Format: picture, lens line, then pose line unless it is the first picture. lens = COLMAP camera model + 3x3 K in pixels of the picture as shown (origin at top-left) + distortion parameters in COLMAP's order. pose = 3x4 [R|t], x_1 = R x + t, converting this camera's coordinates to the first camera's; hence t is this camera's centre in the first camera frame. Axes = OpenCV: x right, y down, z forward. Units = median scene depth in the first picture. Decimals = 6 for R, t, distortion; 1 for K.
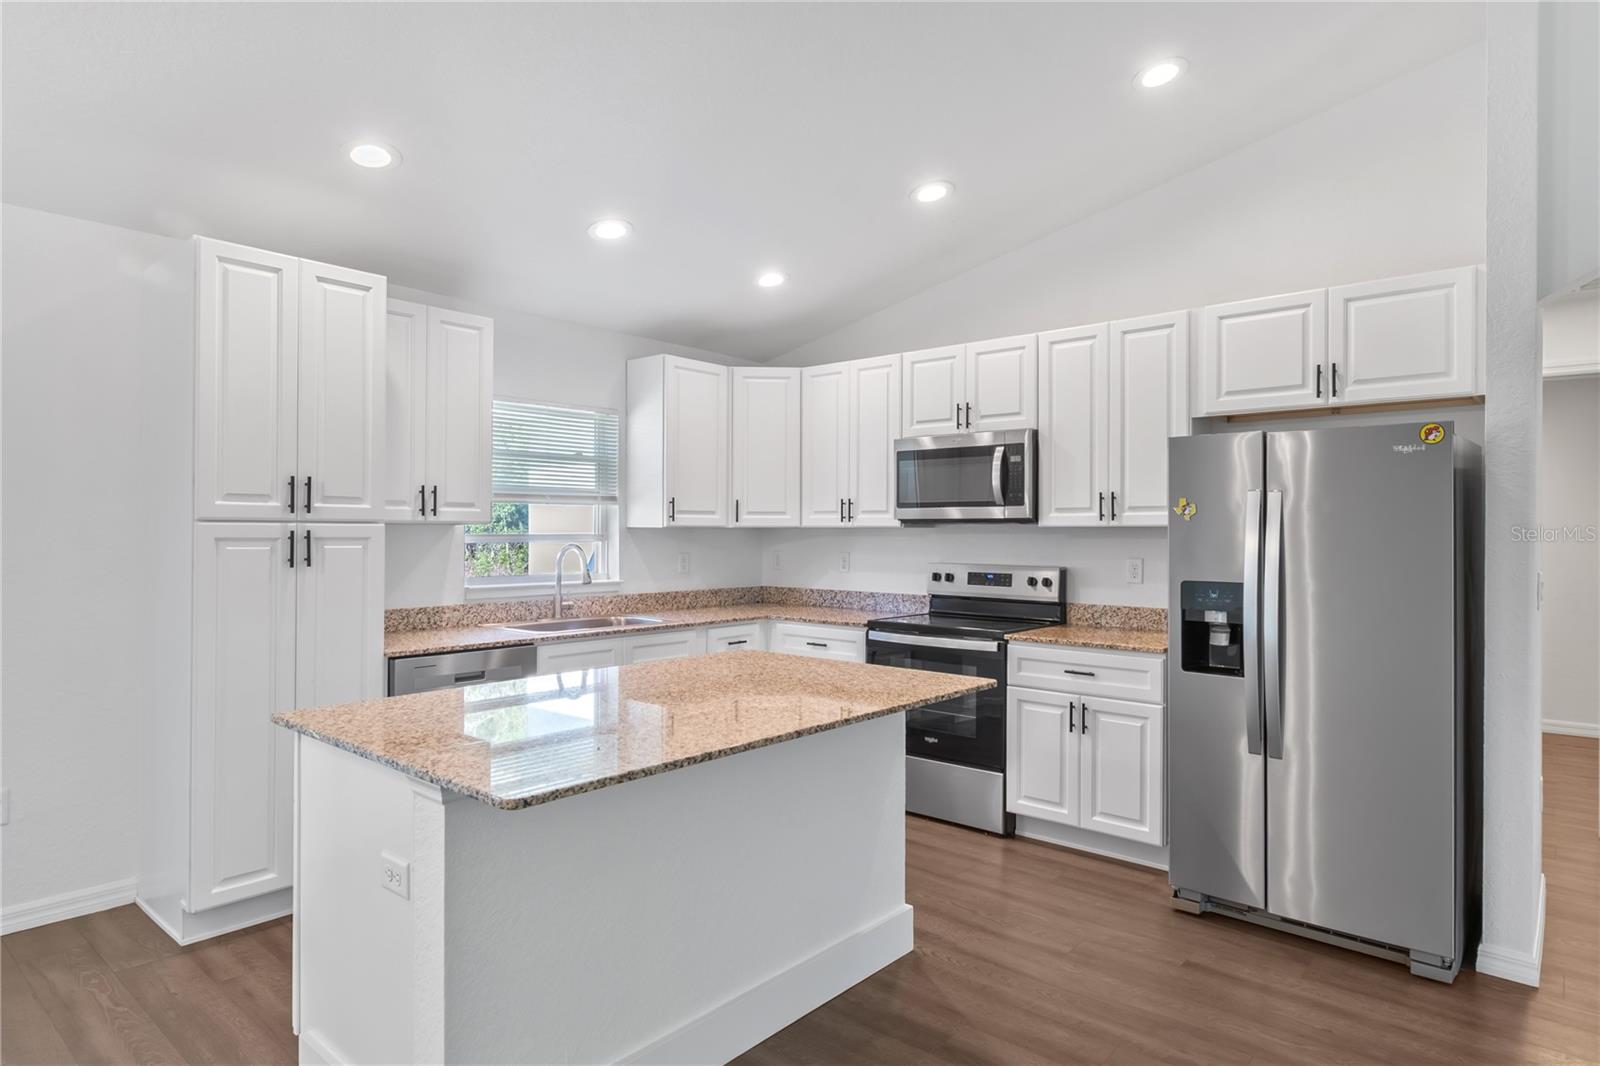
lens RADIAL K [[898.5, 0, 803.2], [0, 898.5, 530.5], [0, 0, 1]] dist [0.002579, -0.001331]
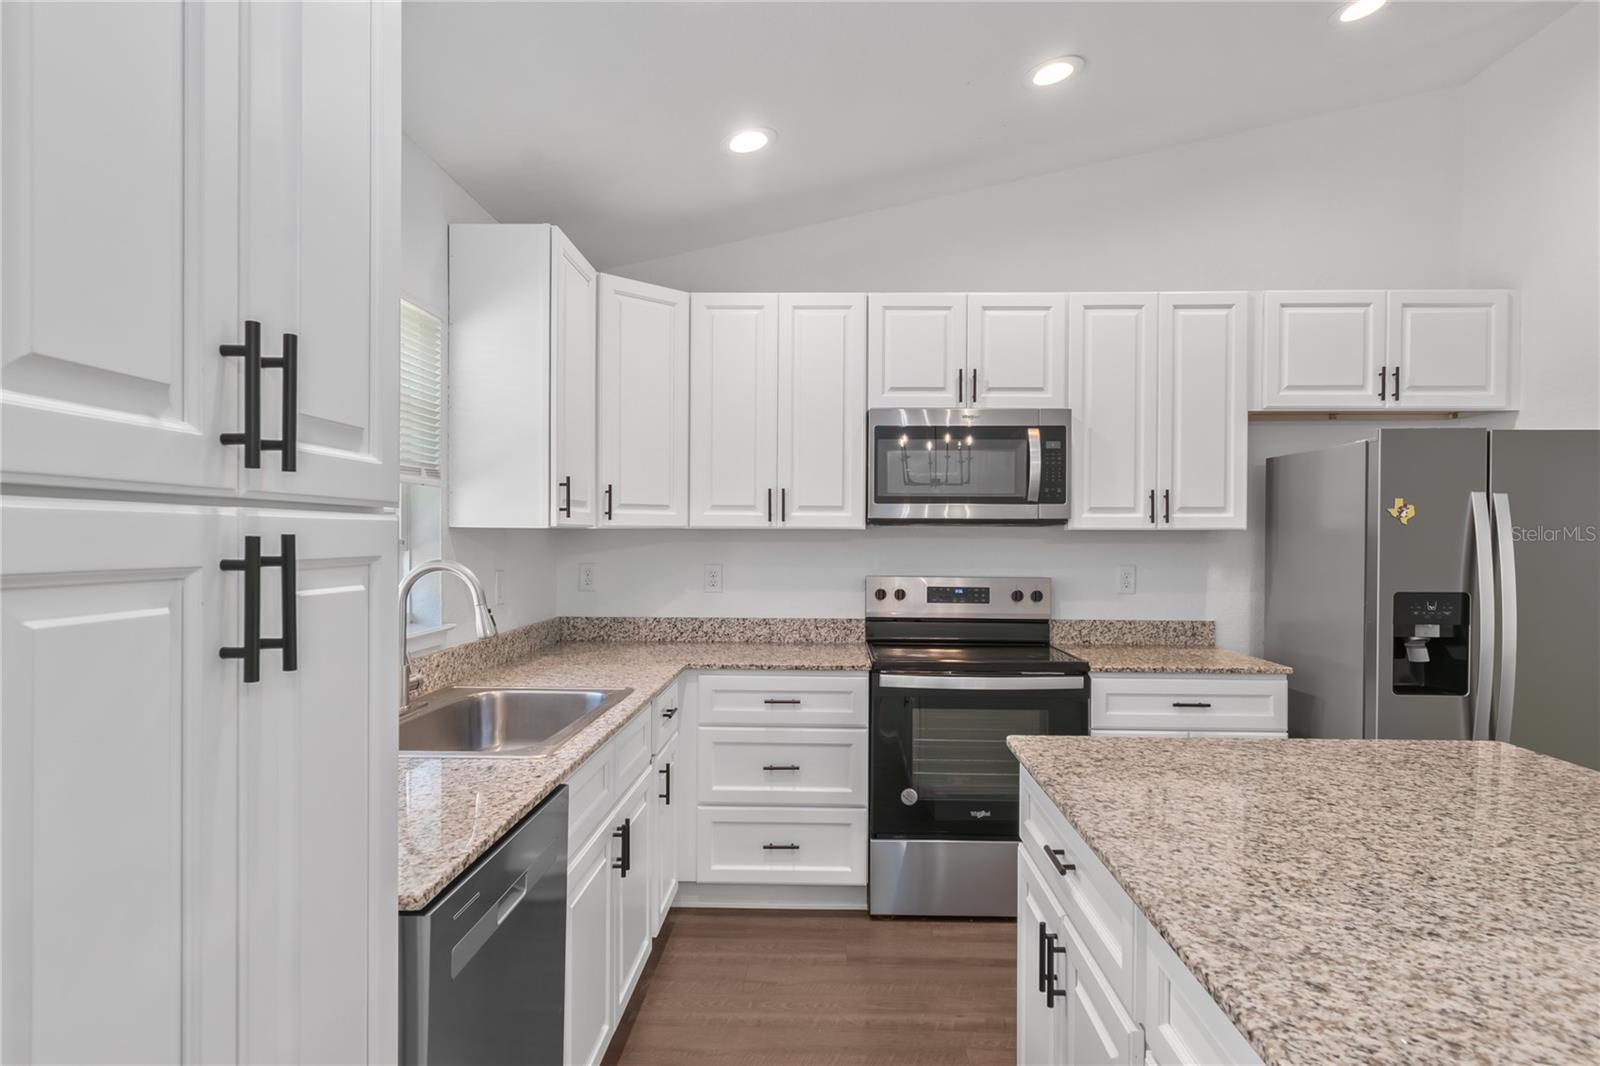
lens RADIAL K [[898.5, 0, 800.0], [0, 898.5, 542.6], [0, 0, 1]] dist [0.002579, -0.001331]
pose [[0.779061, -0.005097, 0.626928, -0.441994], [-0.002376, 0.999936, 0.011082, -0.000922], [-0.626944, -0.010123, 0.778998, 0.512543]]
